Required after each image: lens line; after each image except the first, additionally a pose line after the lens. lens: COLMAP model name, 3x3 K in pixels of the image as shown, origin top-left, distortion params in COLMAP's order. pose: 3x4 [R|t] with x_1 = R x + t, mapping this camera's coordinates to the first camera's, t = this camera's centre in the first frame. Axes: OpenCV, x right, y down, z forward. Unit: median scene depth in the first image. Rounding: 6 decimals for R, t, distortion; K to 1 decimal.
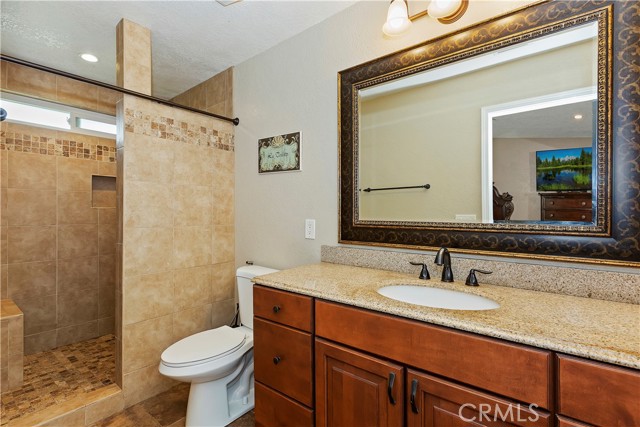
lens RADIAL K [[300.3, 0, 320.0], [0, 300.3, 213.5], [0, 0, 1]] dist [-0.001554, -0.000137]
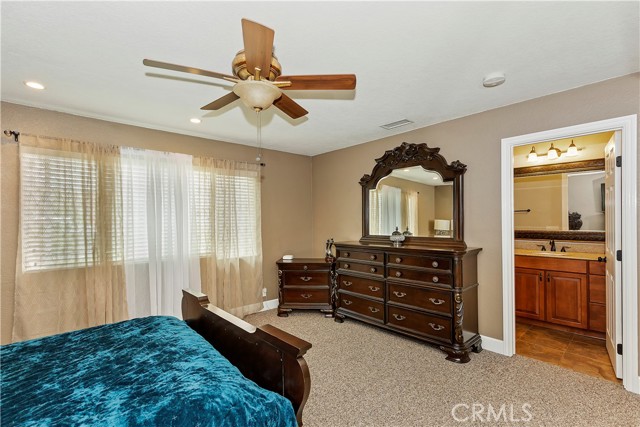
lens RADIAL K [[294.7, 0, 324.7], [0, 294.7, 216.8], [0, 0, 1]] dist [-0.002469, -0.000415]
pose [[0.987331, -0.001154, -0.158670, -1.276805], [-0.001075, 0.999902, -0.013959, -0.060104], [0.158671, 0.013953, 0.987233, -2.111785]]
